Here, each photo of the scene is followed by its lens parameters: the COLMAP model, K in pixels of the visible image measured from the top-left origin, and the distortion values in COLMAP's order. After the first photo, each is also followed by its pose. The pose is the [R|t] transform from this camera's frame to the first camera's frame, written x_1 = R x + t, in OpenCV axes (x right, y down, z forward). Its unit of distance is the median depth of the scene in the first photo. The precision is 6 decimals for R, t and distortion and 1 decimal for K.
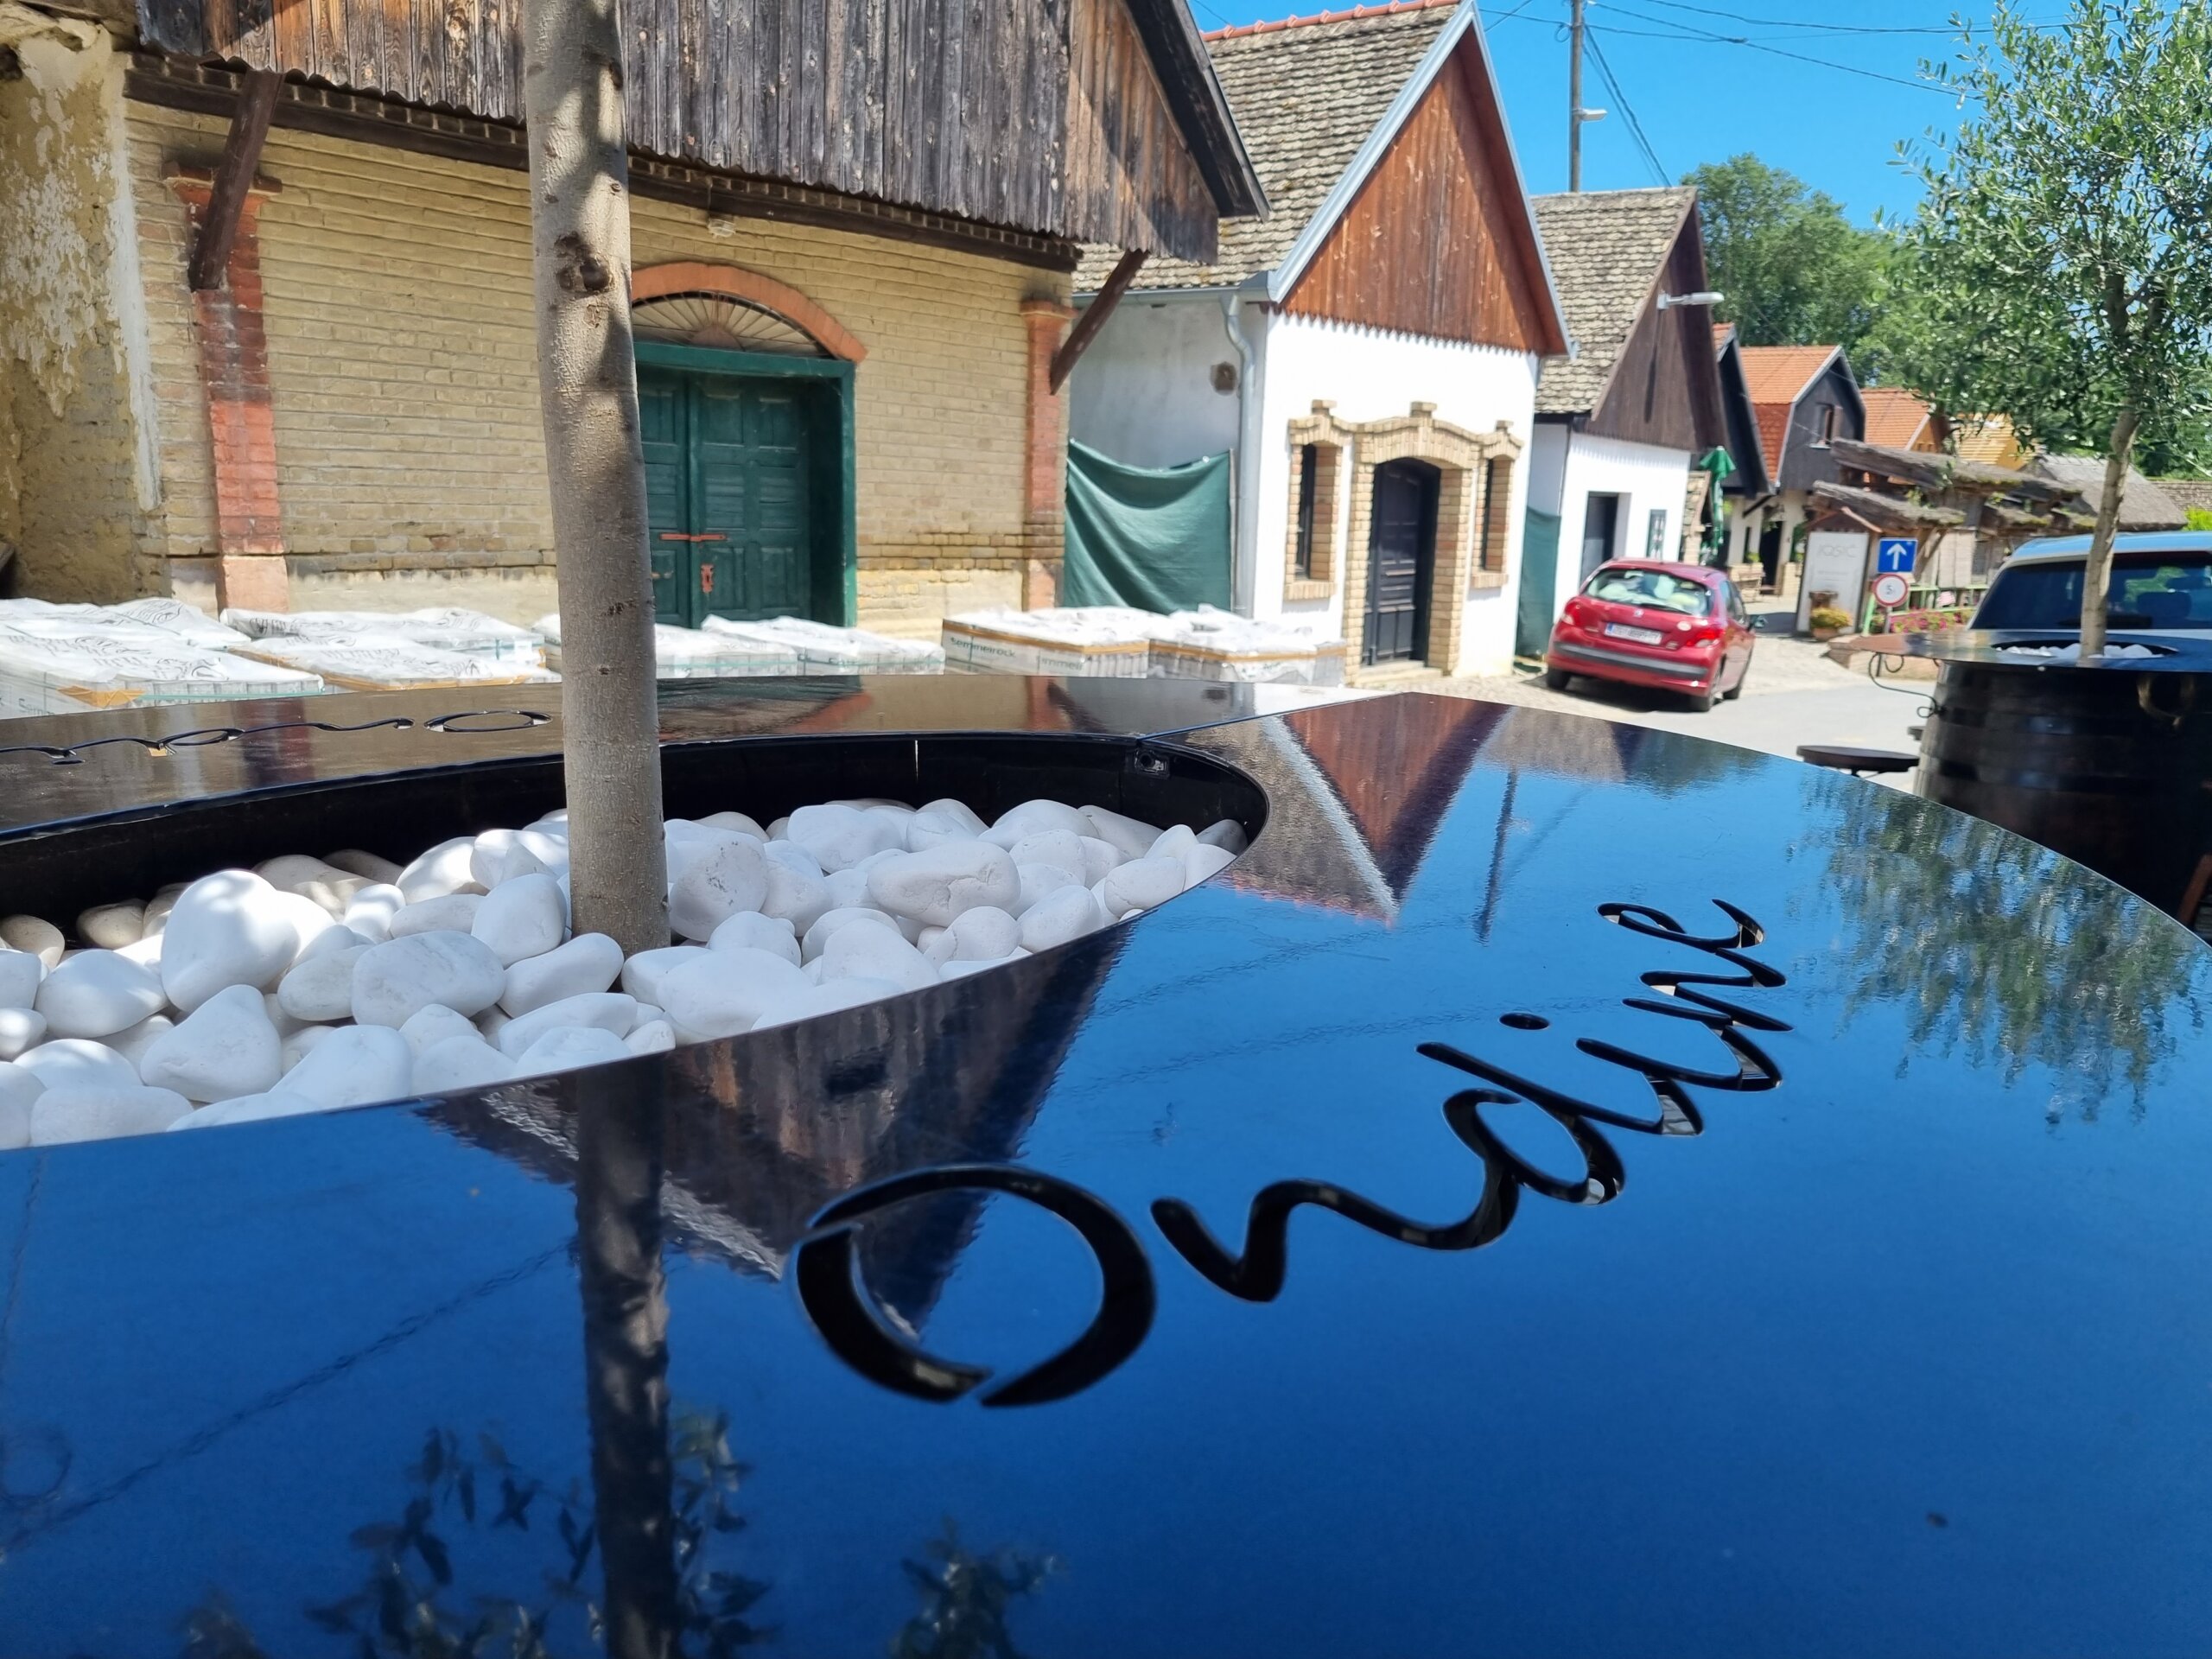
lens RADIAL K [[1651.3, 0, 1093.4], [0, 1651.3, 842.6], [0, 0, 1]] dist [0.050978, -0.039914]
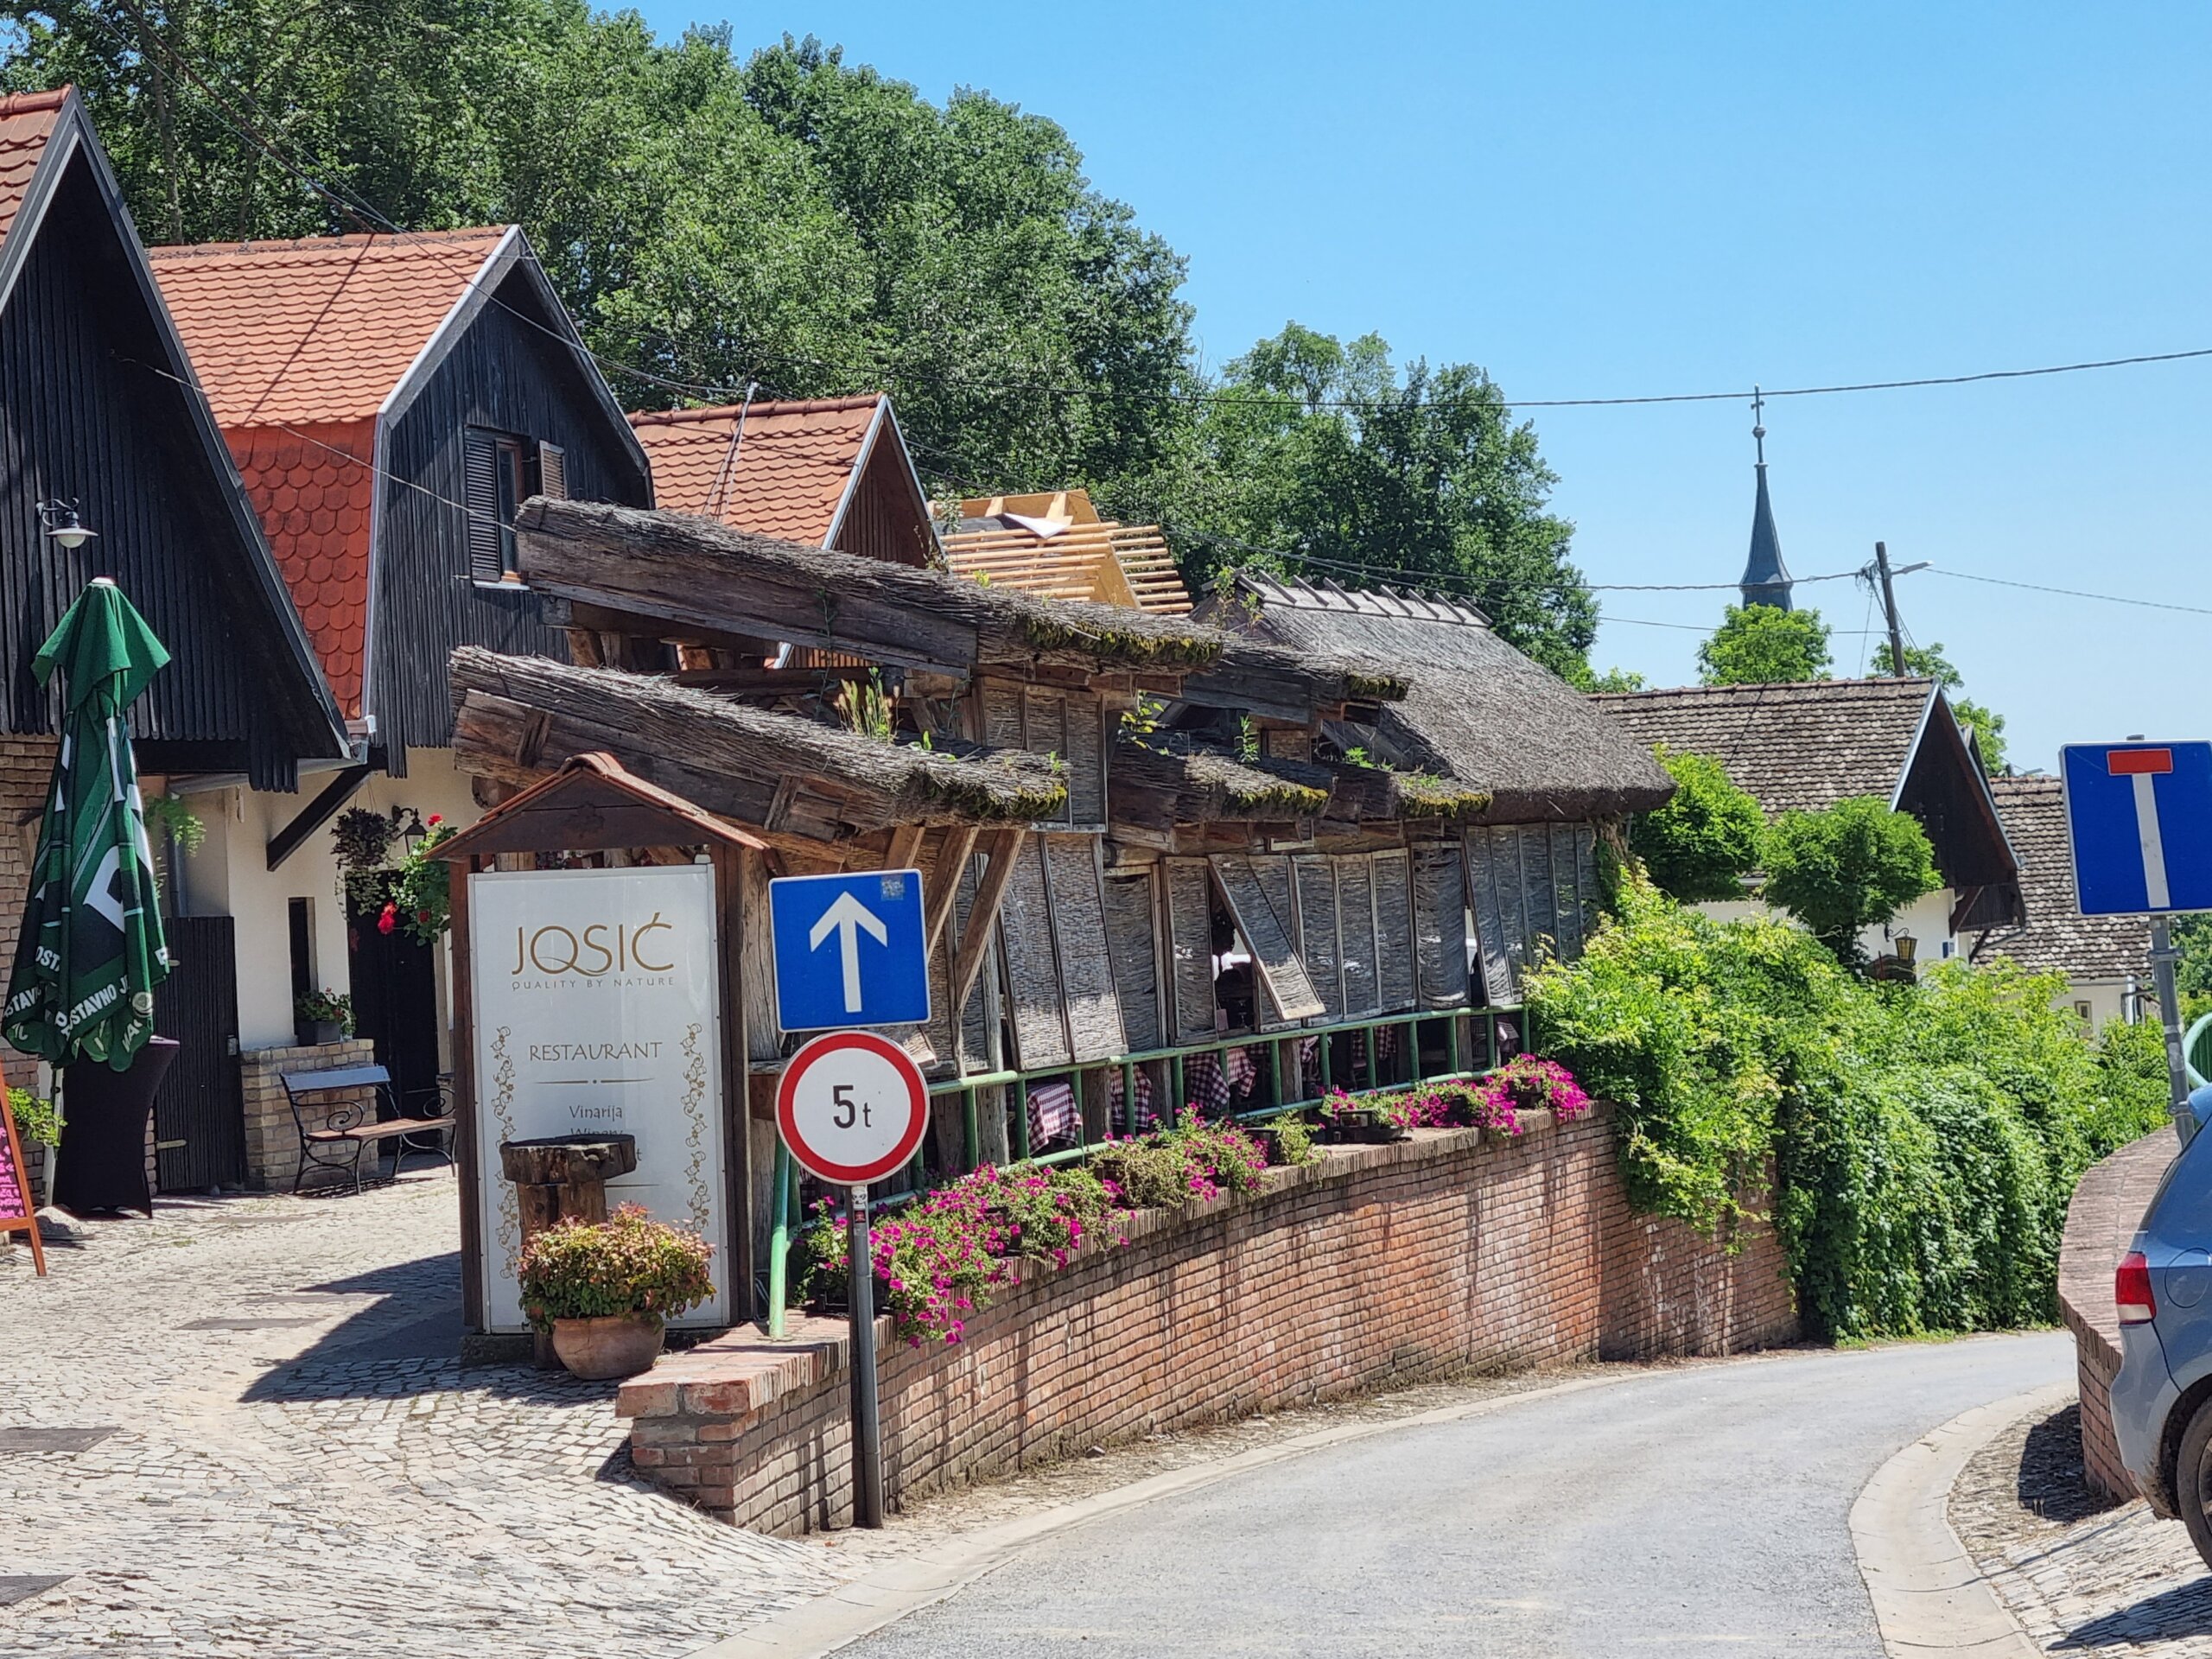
lens RADIAL K [[5194.9, 0, 1109.8], [0, 5194.9, 832.5], [0, 0, 1]] dist [0.131143, 0.000000]
pose [[0.874892, -0.071490, 0.479013, 0.677579], [0.173483, 0.969676, -0.172140, -0.231805], [-0.452181, 0.233704, 0.860764, 1.436761]]
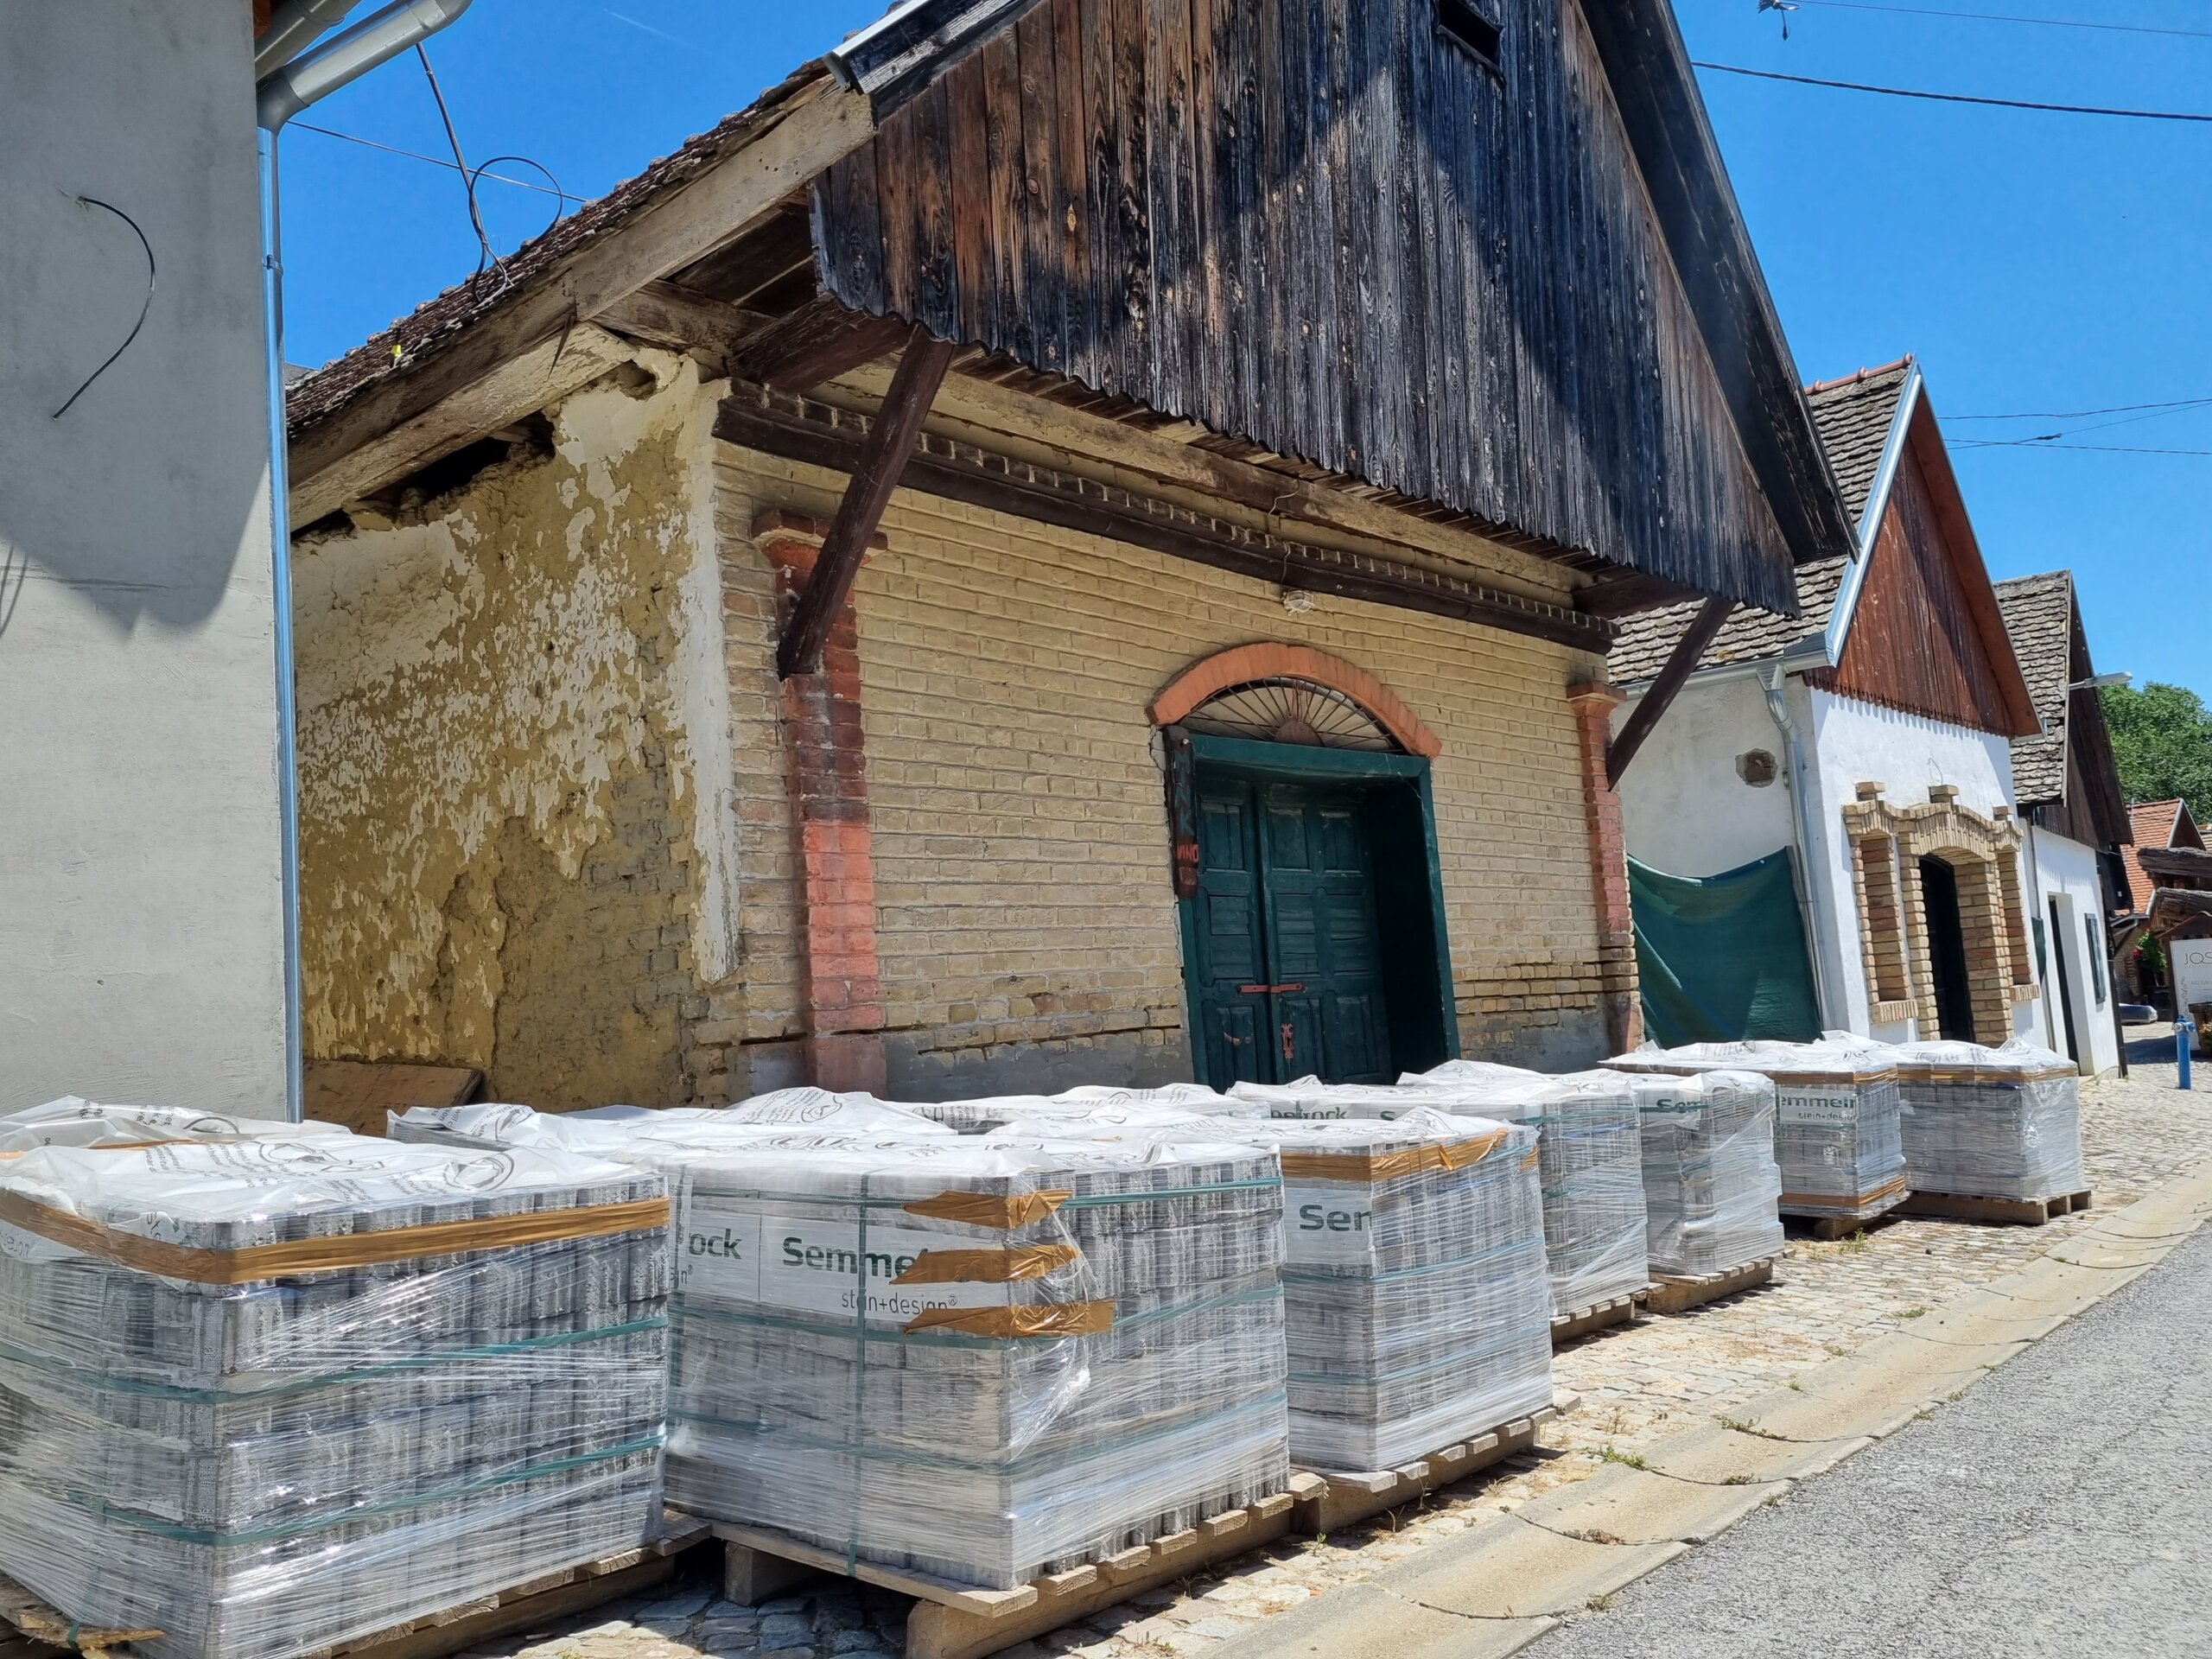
lens RADIAL K [[1651.3, 0, 1122.3], [0, 1651.3, 847.4], [0, 0, 1]] dist [0.050978, -0.039914]
pose [[0.992157, -0.111695, -0.056113, -0.280429], [0.089165, 0.947029, -0.308522, -0.018748], [0.087601, 0.301099, 0.949561, 0.273837]]
